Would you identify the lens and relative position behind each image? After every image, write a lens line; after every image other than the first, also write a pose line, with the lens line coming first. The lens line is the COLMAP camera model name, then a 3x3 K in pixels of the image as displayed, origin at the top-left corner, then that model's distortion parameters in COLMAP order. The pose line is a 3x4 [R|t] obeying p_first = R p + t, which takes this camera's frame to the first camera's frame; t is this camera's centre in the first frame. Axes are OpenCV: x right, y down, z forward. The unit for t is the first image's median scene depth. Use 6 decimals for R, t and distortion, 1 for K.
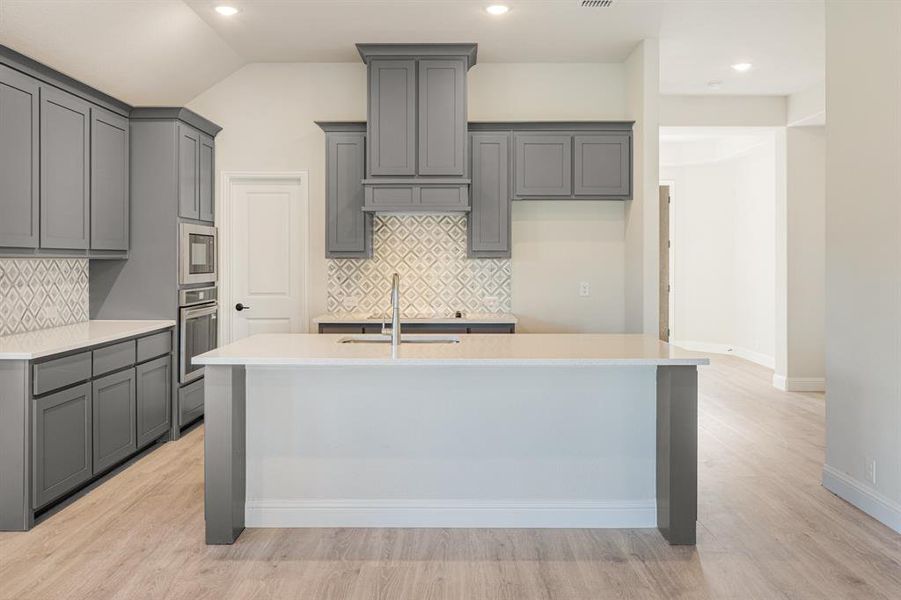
lens RADIAL K [[718.1, 0, 450.7], [0, 718.1, 283.0], [0, 0, 1]] dist [0.000252, 0.001175]
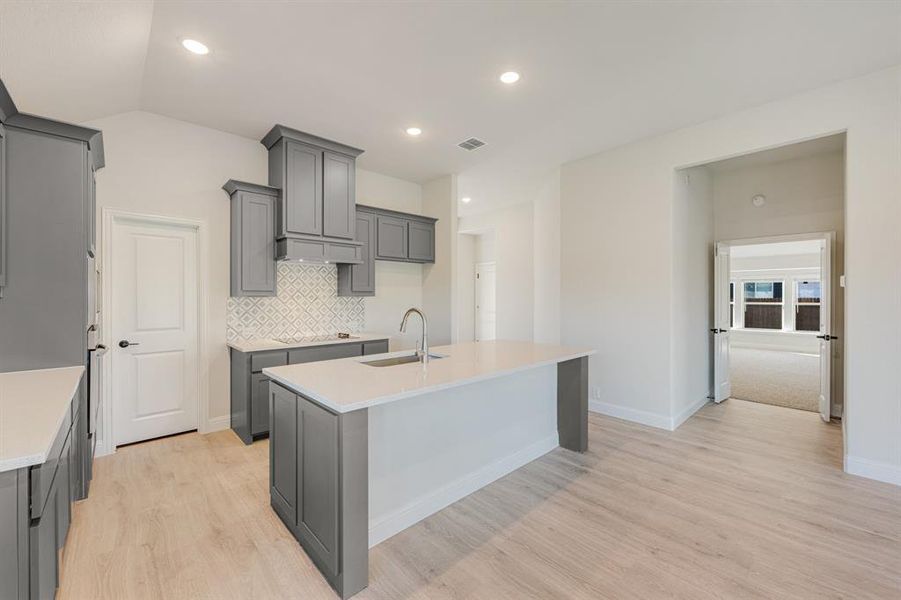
lens RADIAL K [[360.9, 0, 453.8], [0, 360.9, 301.3], [0, 0, 1]] dist [0.000288, 0.000137]
pose [[0.722530, -0.008449, 0.691288, -0.401003], [0.020591, 0.999745, -0.009302, -0.016403], [-0.691033, 0.020955, 0.722520, 0.391800]]
